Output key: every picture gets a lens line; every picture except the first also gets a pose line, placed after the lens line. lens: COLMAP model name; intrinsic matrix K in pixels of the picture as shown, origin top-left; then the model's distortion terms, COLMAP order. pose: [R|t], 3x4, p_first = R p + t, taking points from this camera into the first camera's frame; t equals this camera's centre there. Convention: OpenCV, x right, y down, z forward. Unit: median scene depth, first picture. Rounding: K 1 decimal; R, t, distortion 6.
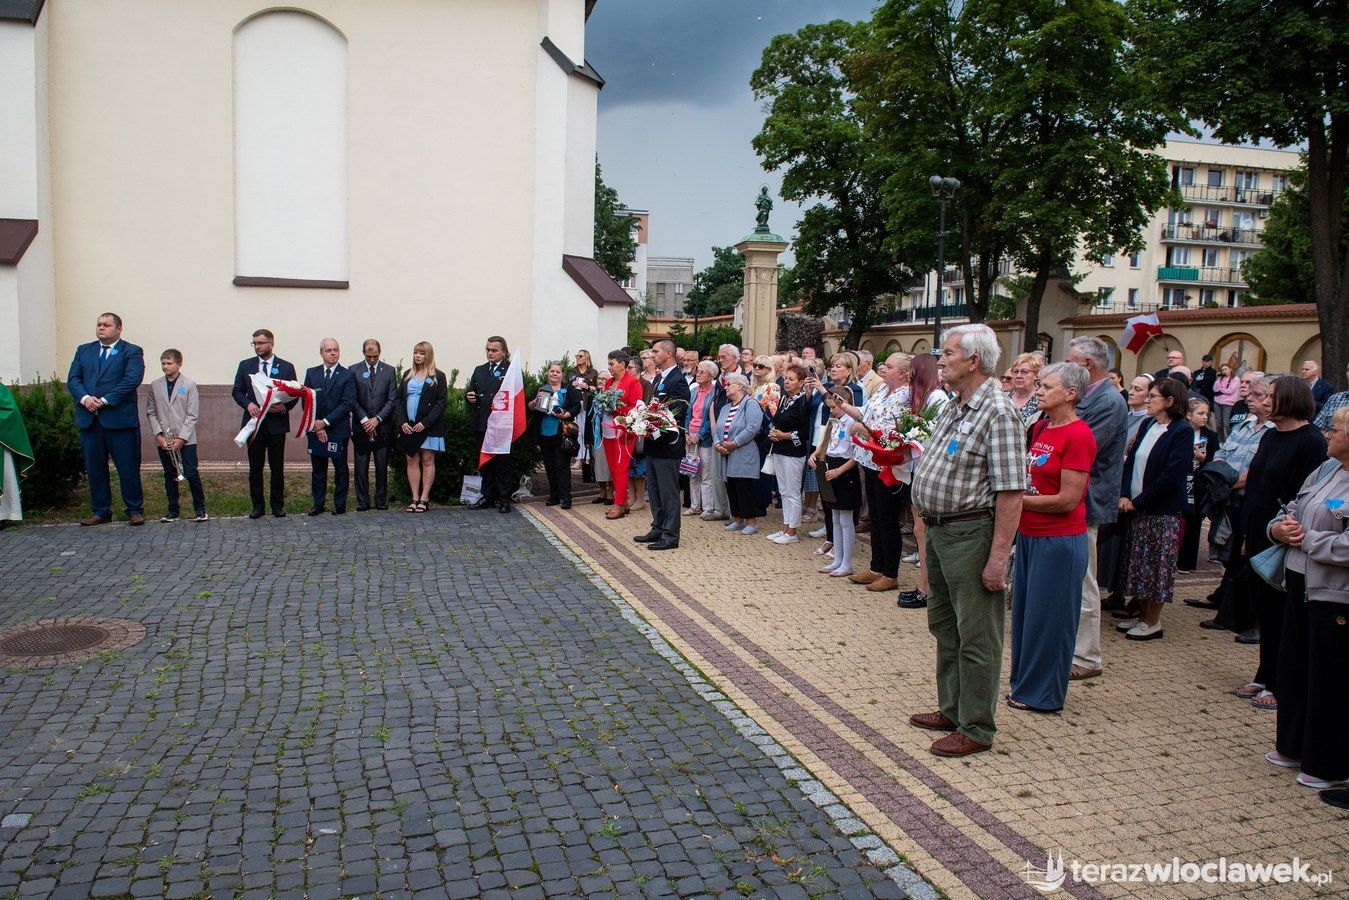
lens RADIAL K [[1061.5, 0, 677.1], [0, 1061.5, 448.5], [0, 0, 1]] dist [-0.030944, -0.021266]
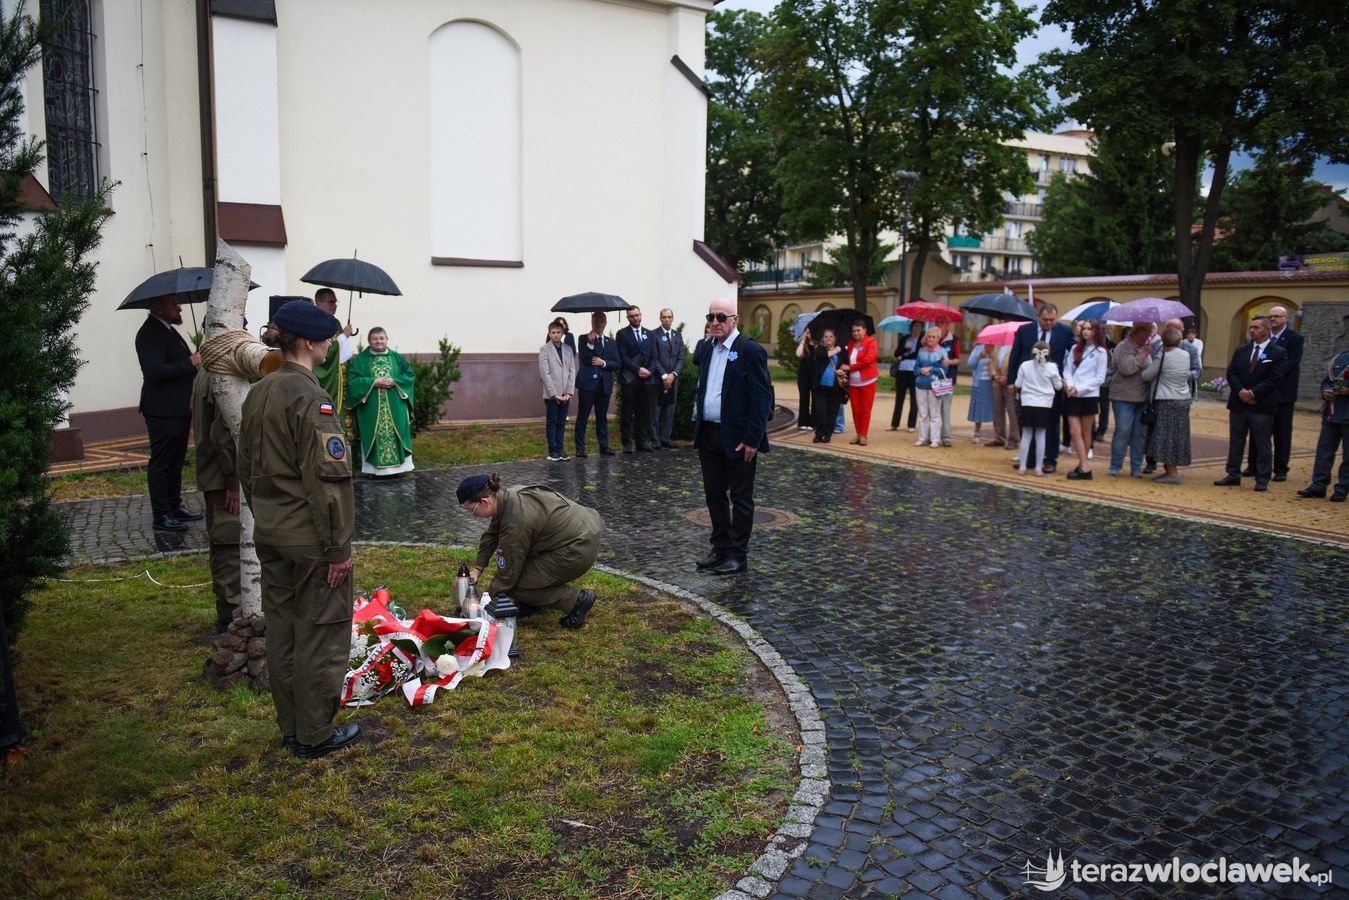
lens RADIAL K [[1168.2, 0, 675.7], [0, 1168.2, 457.4], [0, 0, 1]] dist [-0.033679, -0.002301]
pose [[0.954829, -0.049073, 0.293076, -0.314405], [0.040635, 0.998567, 0.034815, 0.010303], [-0.294364, -0.021334, 0.955455, -0.155098]]
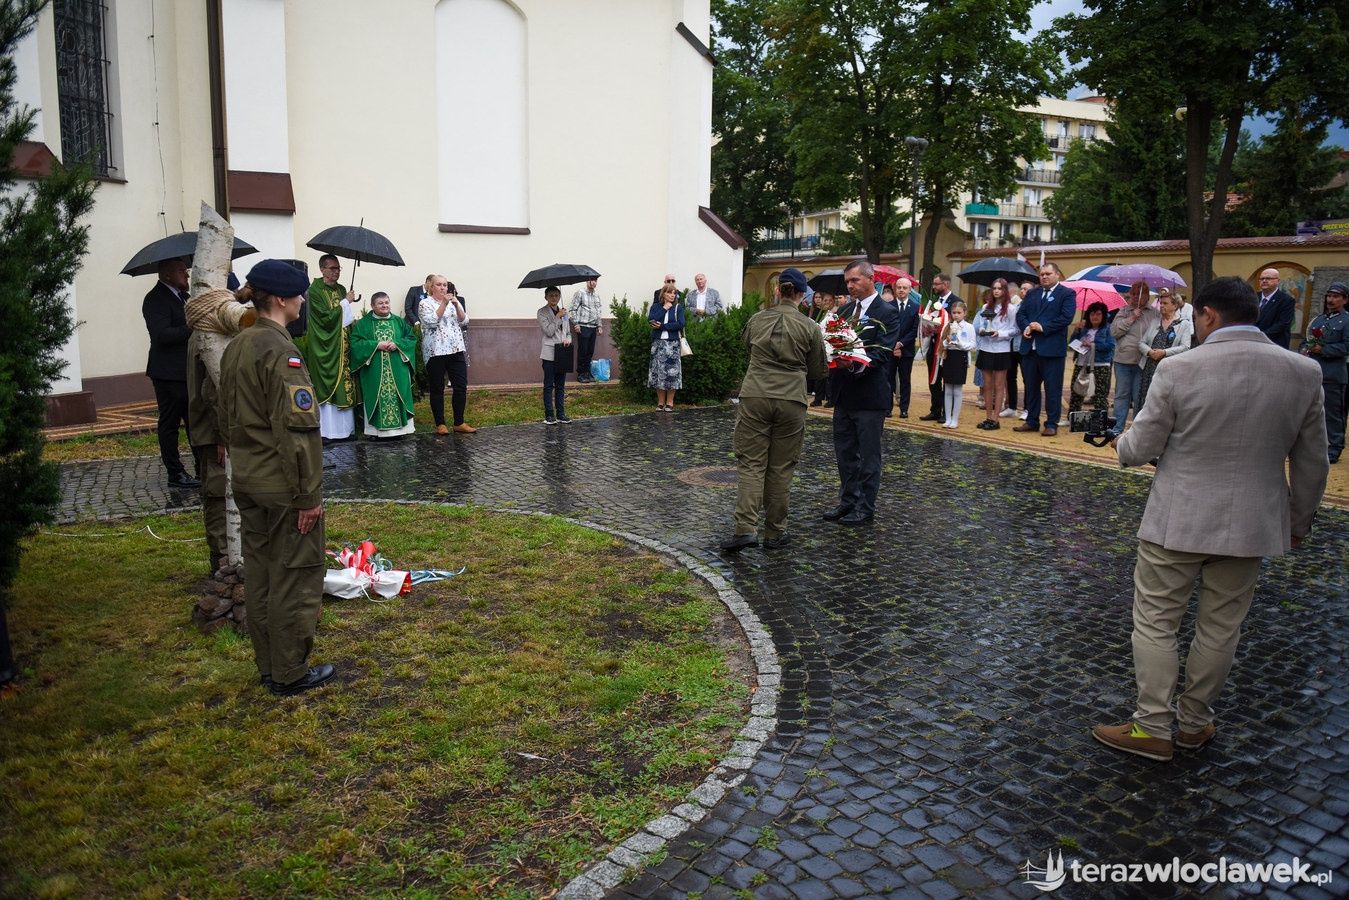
lens RADIAL K [[1168.2, 0, 674.3], [0, 1168.2, 441.2], [0, 0, 1]] dist [-0.033679, -0.002301]
pose [[0.961138, -0.052385, 0.271051, -0.304658], [0.041445, 0.998084, 0.045934, 0.013929], [-0.272938, -0.032915, 0.961468, -0.167329]]
